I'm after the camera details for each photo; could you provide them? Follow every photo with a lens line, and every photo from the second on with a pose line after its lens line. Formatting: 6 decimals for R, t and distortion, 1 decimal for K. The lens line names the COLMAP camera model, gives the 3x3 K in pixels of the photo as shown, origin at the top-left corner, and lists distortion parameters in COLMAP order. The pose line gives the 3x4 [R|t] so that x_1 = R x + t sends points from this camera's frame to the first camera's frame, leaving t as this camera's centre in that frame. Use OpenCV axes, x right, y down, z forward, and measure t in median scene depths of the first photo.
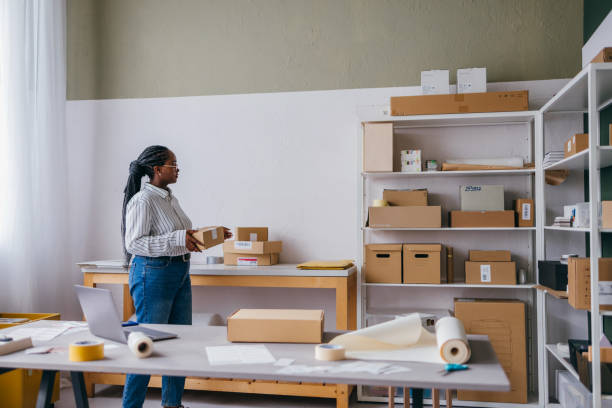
lens RADIAL K [[607.6, 0, 298.9], [0, 607.6, 196.7], [0, 0, 1]] dist [0.015929, 0.004314]
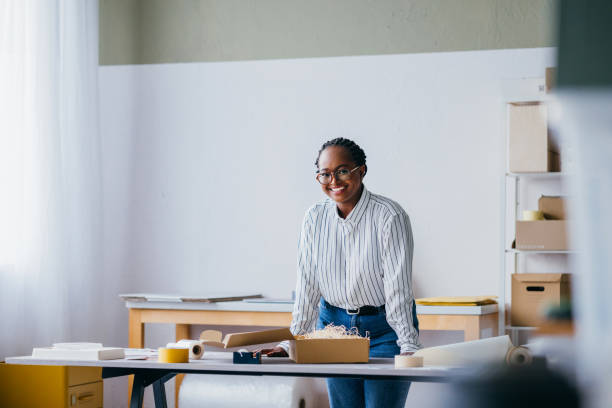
lens RADIAL K [[1475.8, 0, 306.0], [0, 1475.8, 204.0], [0, 0, 1]] dist [-0.019036, 0.384165]
pose [[0.989798, 0.000137, -0.142477, 0.118969], [0.001794, 0.999908, 0.013424, -0.027322], [0.142465, -0.013543, 0.989707, -0.768021]]
